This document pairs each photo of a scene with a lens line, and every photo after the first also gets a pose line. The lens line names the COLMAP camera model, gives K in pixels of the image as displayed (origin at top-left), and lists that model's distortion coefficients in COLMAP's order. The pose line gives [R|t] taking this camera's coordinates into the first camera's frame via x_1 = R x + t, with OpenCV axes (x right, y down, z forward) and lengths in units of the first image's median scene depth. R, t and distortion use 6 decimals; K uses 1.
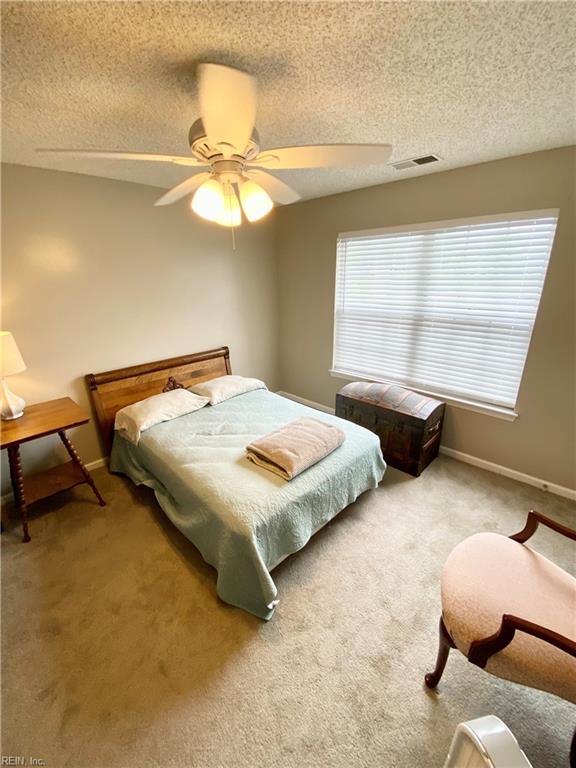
lens RADIAL K [[307.6, 0, 288.0], [0, 307.6, 384.0], [0, 0, 1]] dist [0.000300, -0.000193]
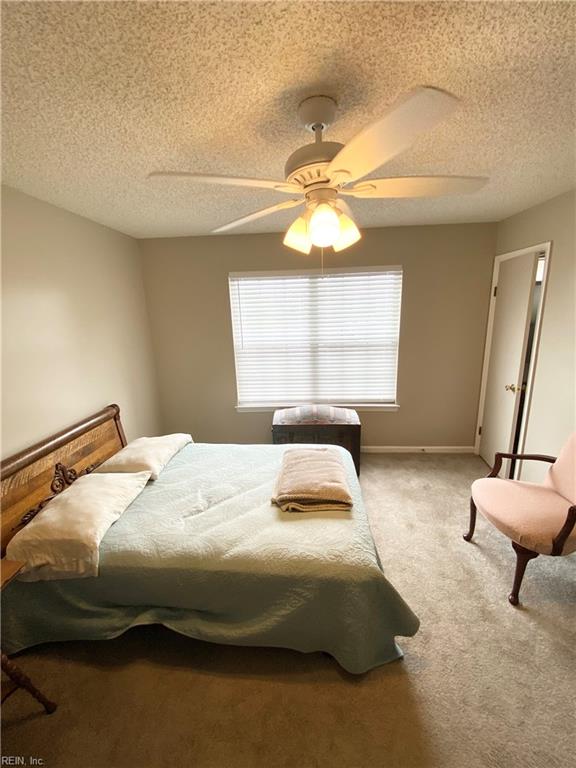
lens RADIAL K [[306.2, 0, 288.0], [0, 306.2, 384.0], [0, 0, 1]] dist [0.014916, -0.013331]
pose [[0.763690, -0.159697, 0.625519, -0.470578], [0.234464, 0.971372, -0.038259, -0.056981], [-0.601502, 0.175880, 0.779270, 0.192486]]
